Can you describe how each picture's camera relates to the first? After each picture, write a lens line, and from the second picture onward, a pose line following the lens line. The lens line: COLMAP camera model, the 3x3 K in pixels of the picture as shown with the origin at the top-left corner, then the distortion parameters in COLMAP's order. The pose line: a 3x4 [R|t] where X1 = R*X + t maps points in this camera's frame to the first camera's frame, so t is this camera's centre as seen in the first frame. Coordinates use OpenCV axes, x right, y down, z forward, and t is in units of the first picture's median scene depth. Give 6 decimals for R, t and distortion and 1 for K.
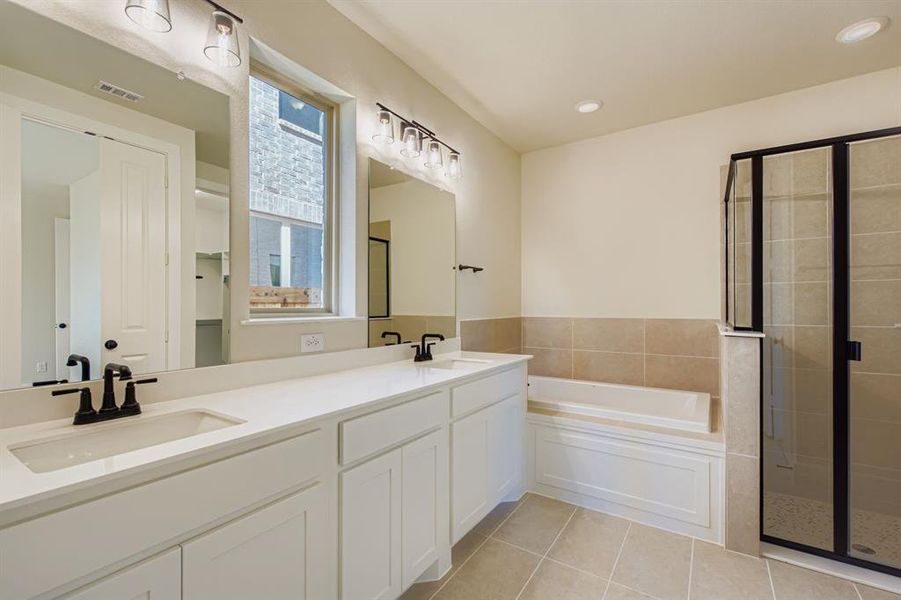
lens RADIAL K [[391.7, 0, 450.1], [0, 391.7, 307.1], [0, 0, 1]] dist [-0.000402, 0.000345]
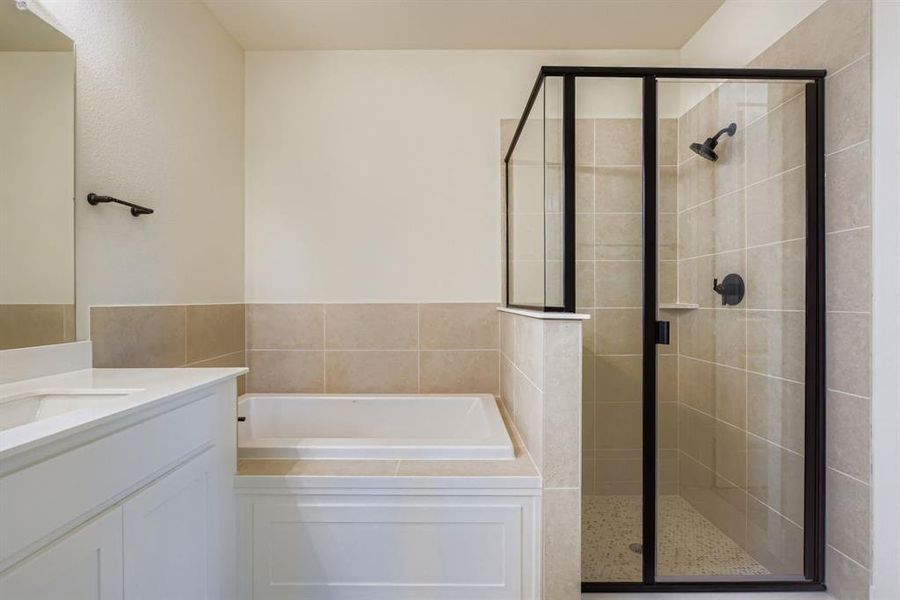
lens RADIAL K [[391.3, 0, 446.5], [0, 391.3, 305.7], [0, 0, 1]] dist [-0.000402, 0.000345]
pose [[0.828284, -0.002930, 0.560301, 0.130460], [0.000961, 0.999992, 0.003808, 0.034338], [-0.560308, -0.002615, 0.828280, 0.381727]]
